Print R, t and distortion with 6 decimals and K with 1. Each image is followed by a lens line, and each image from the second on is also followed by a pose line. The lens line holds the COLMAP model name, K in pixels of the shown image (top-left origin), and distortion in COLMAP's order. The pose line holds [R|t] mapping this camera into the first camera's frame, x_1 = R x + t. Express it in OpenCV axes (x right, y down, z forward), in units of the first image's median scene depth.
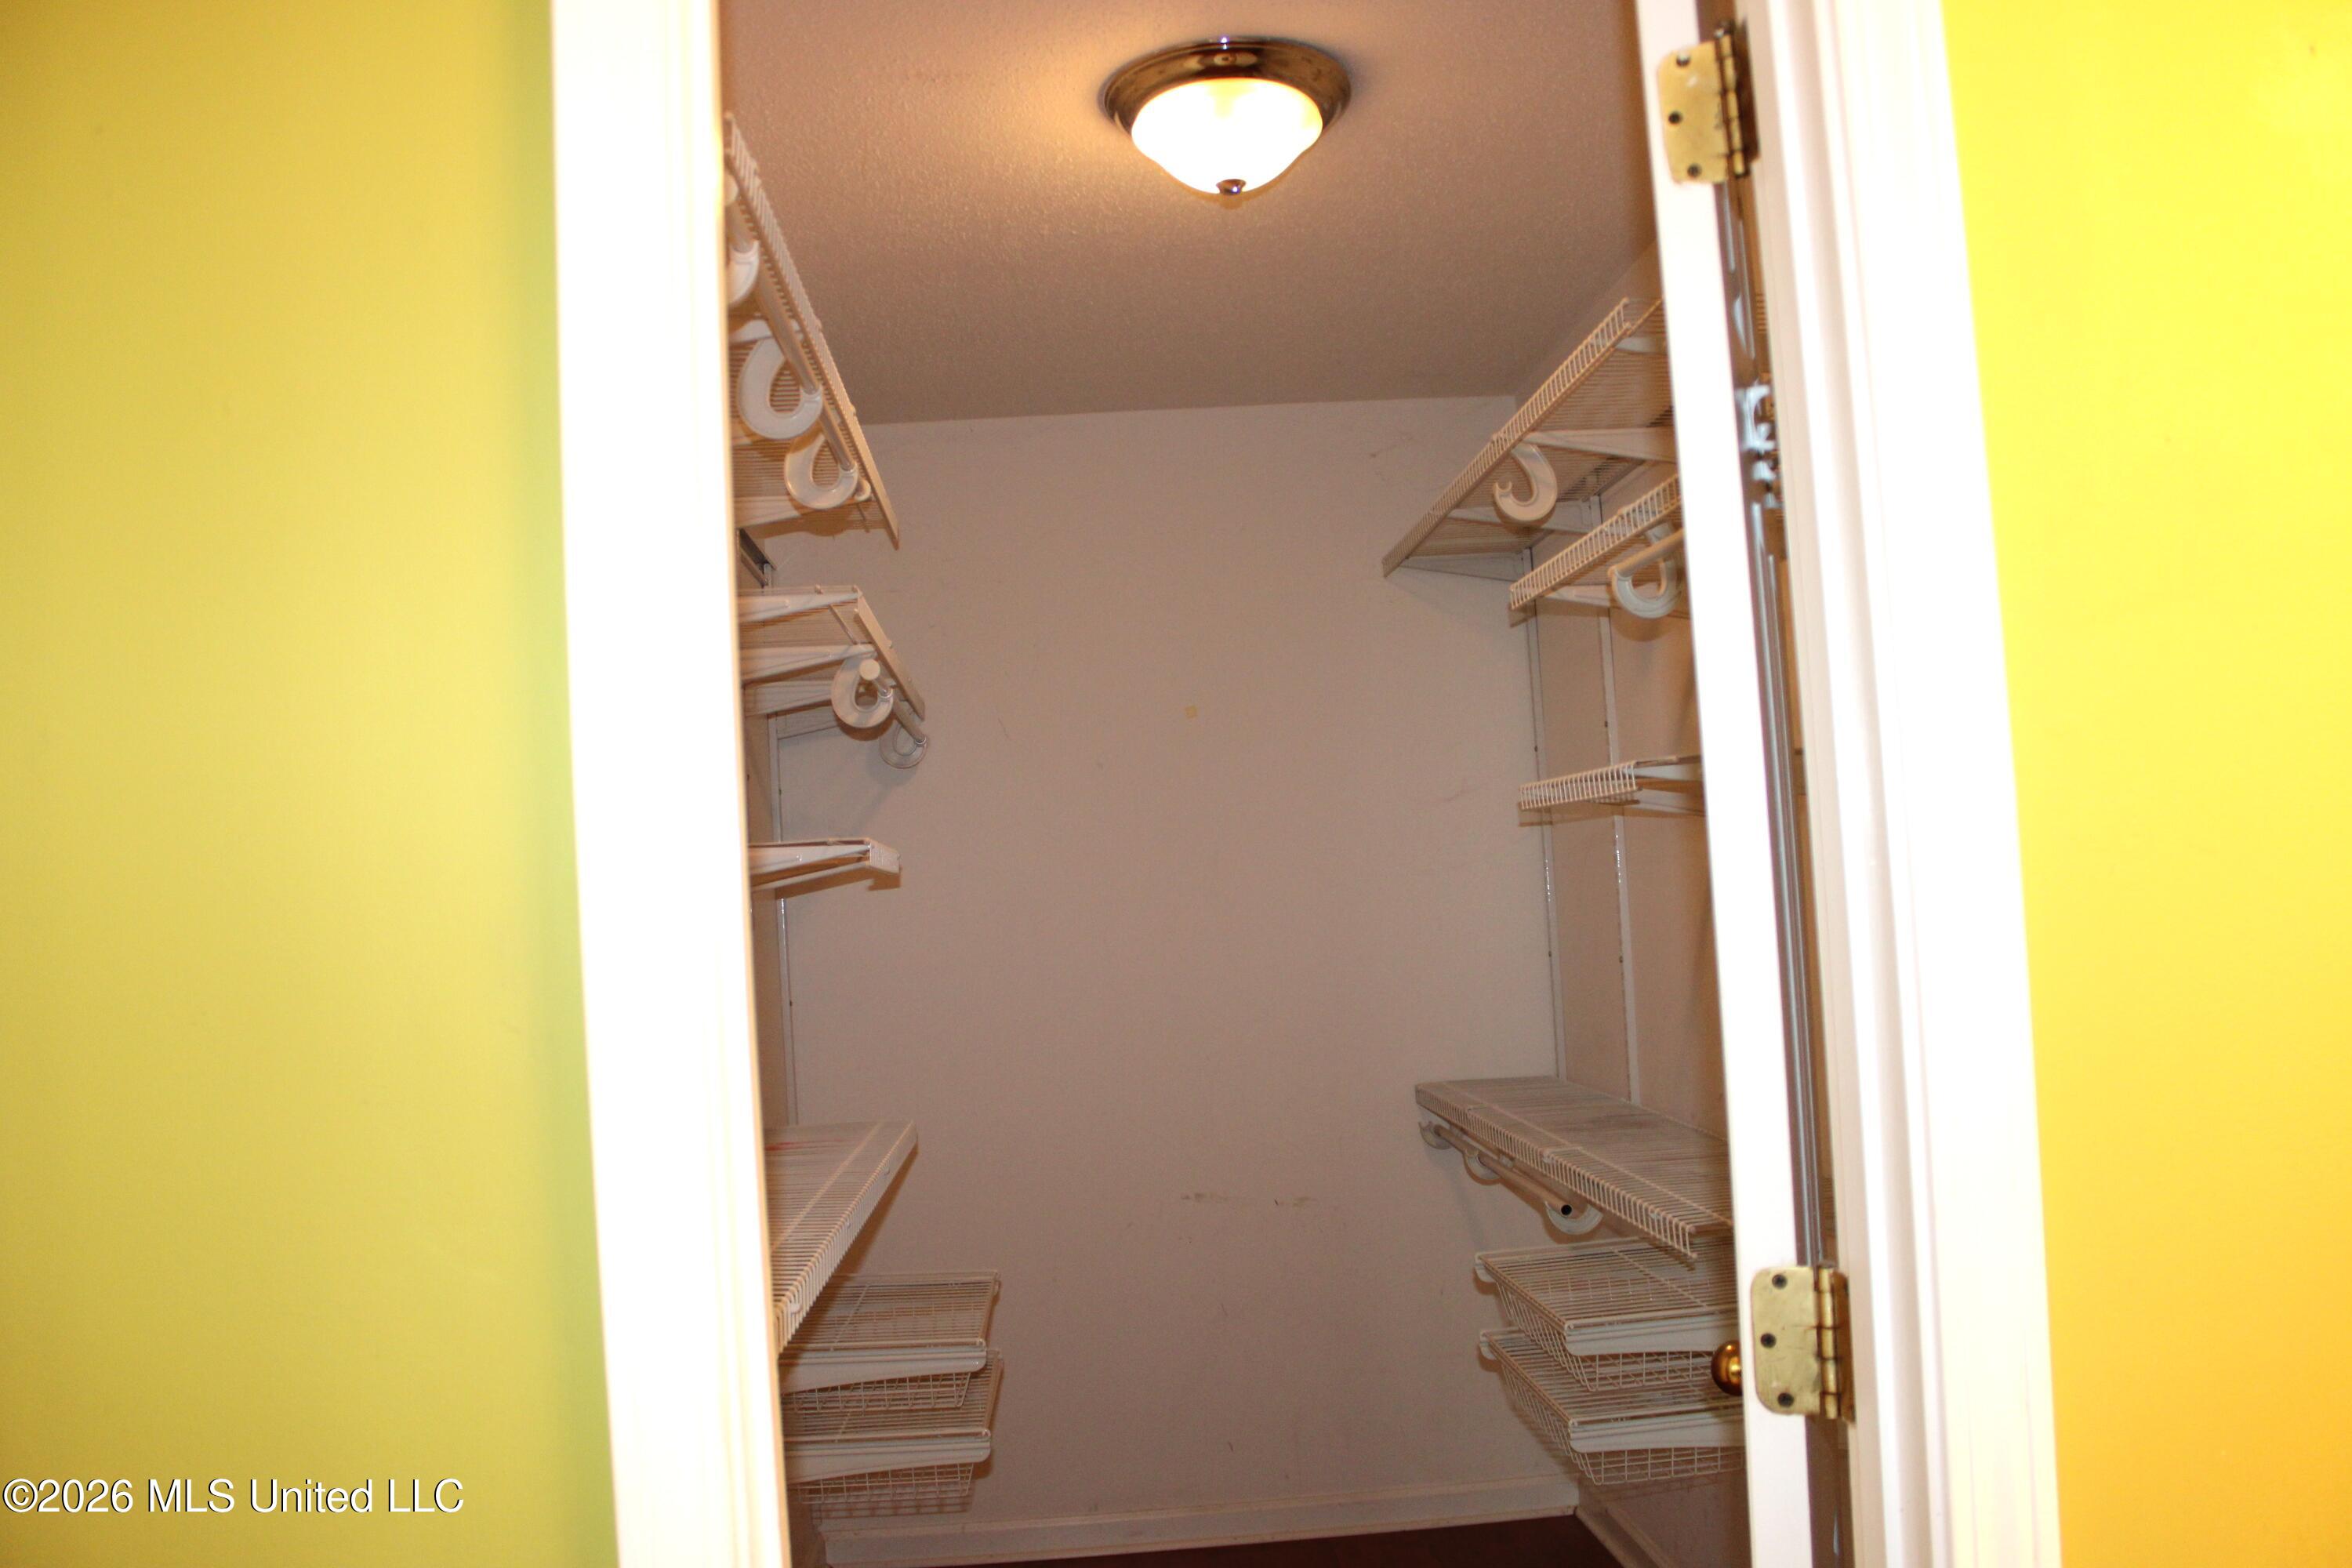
lens RADIAL K [[2115.3, 0, 1177.6], [0, 2115.3, 797.5], [0, 0, 1]] dist [-0.151464, 0.145228]
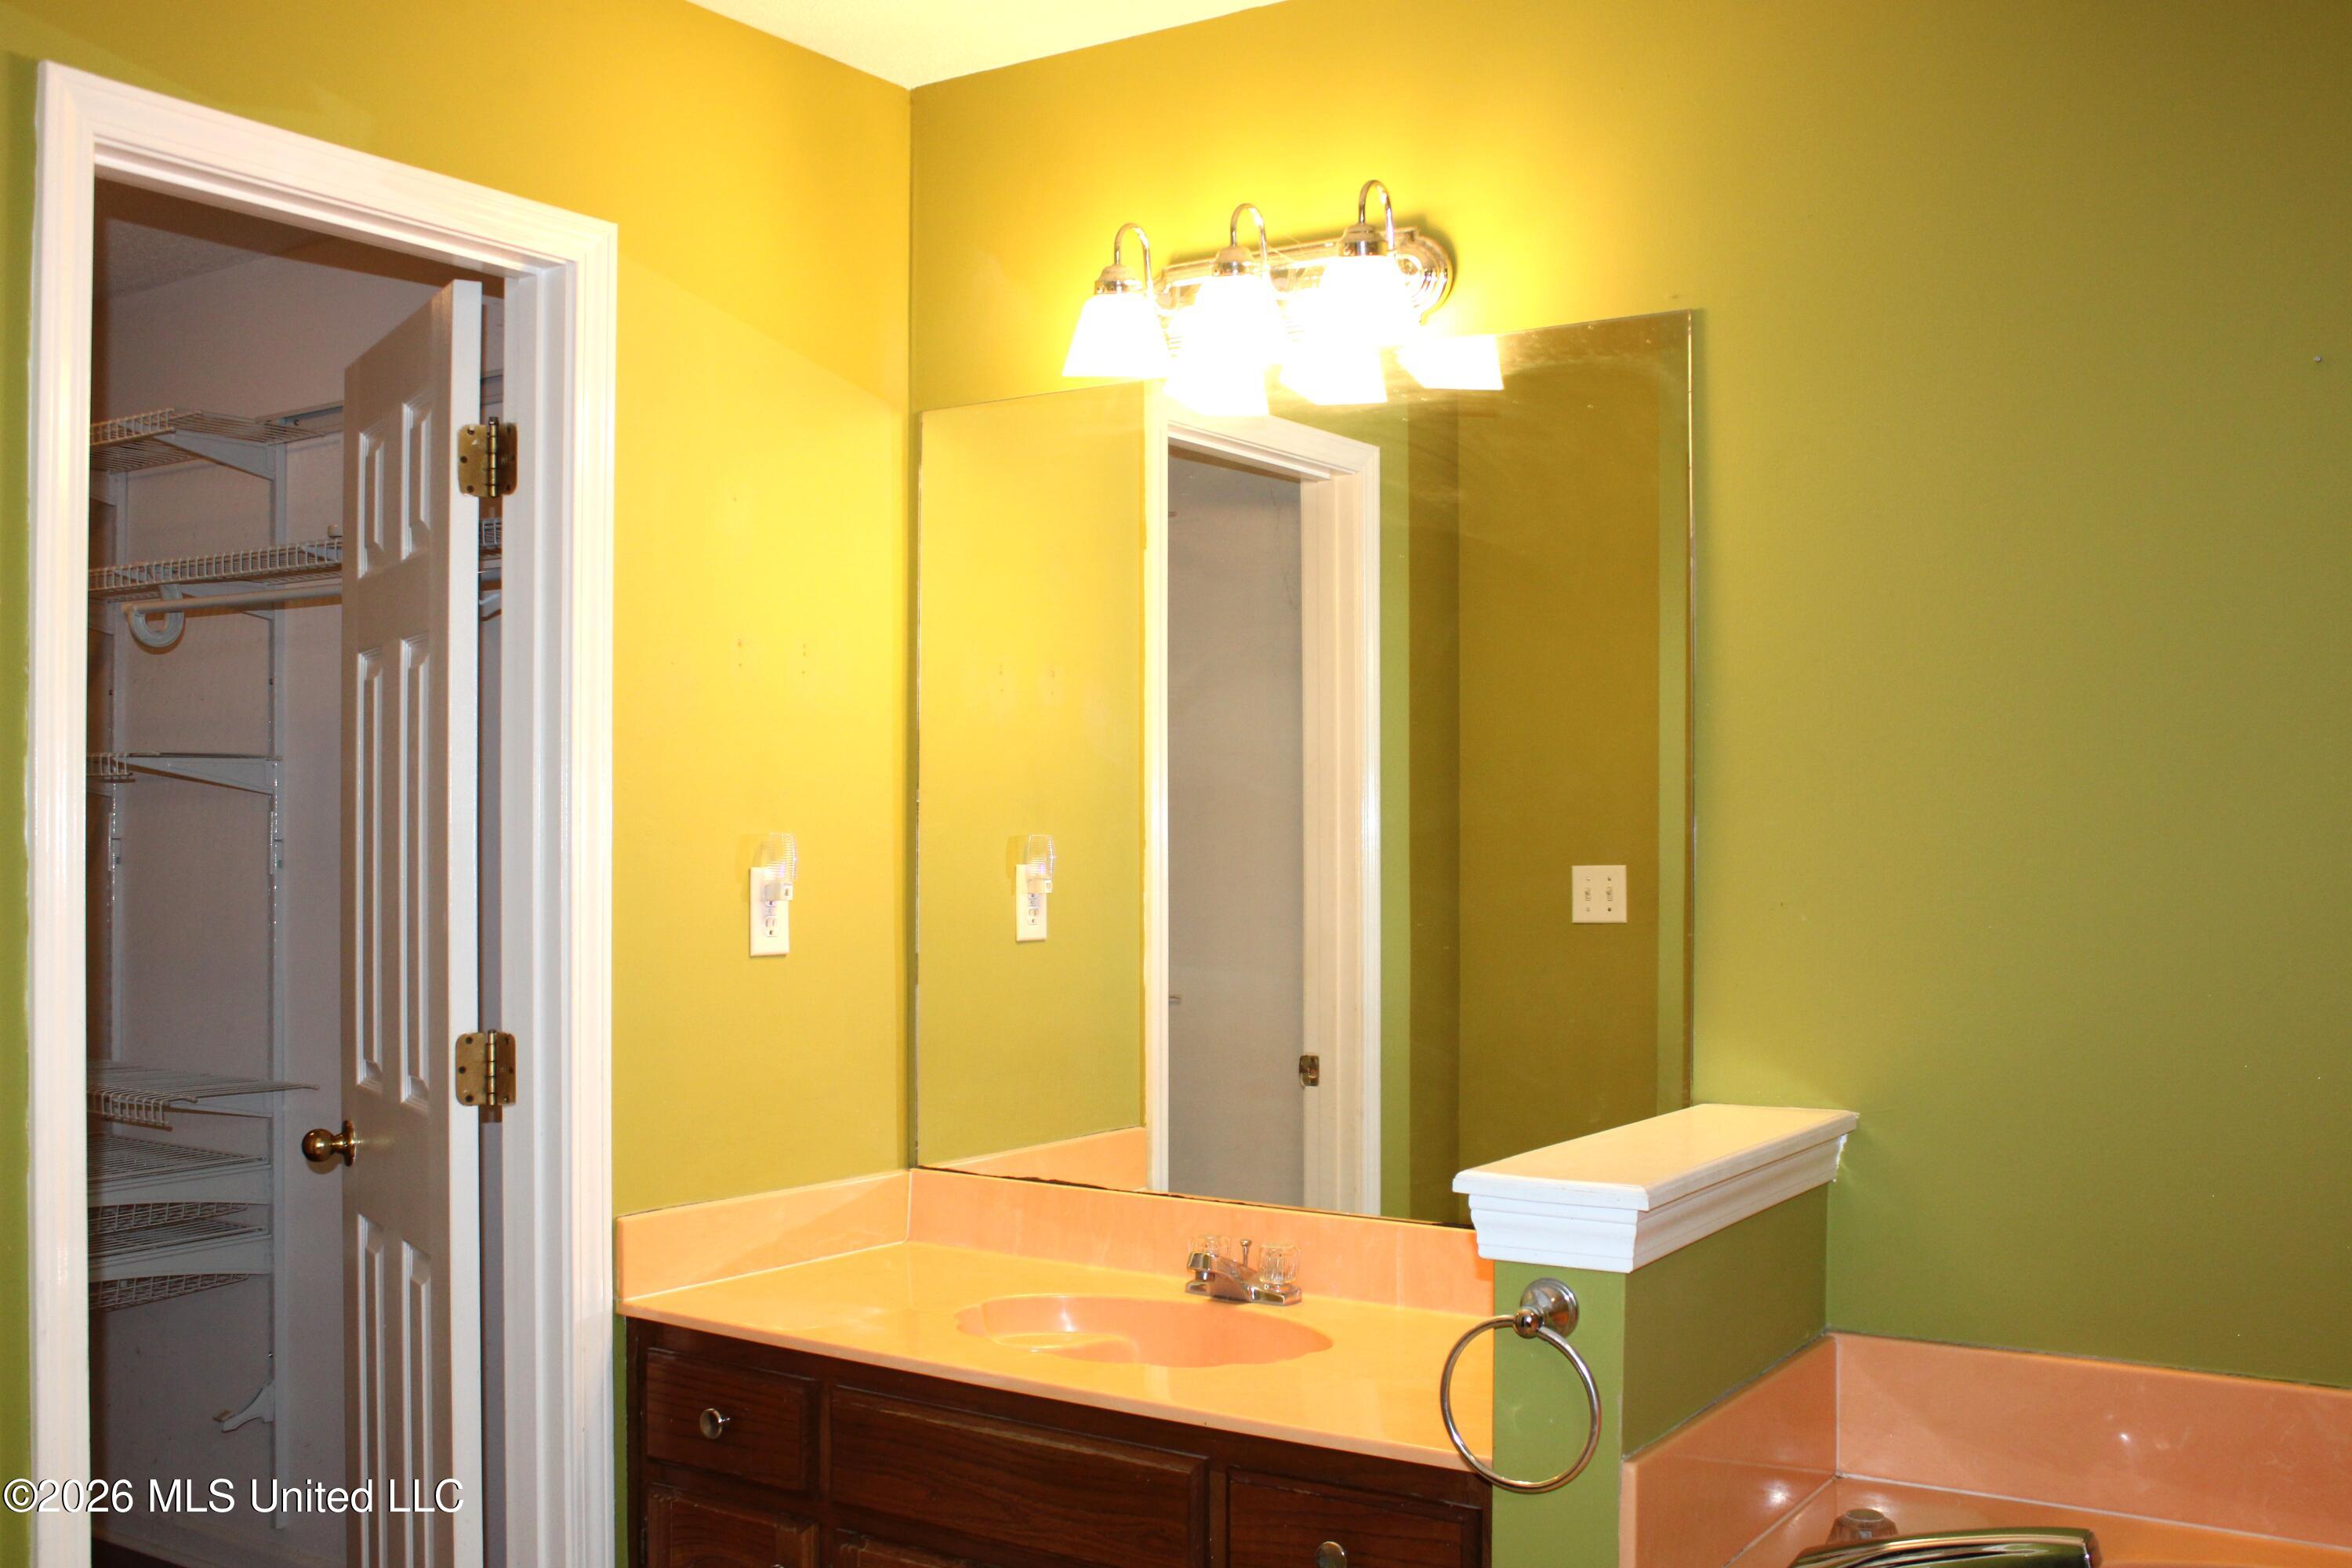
lens RADIAL K [[2115.3, 0, 1177.6], [0, 2115.3, 797.5], [0, 0, 1]] dist [-0.151464, 0.145228]
pose [[0.653313, 0.070971, 0.753754, -0.812408], [-0.072275, 0.996896, -0.031220, 0.008525], [-0.753630, -0.034082, 0.656414, -0.858762]]
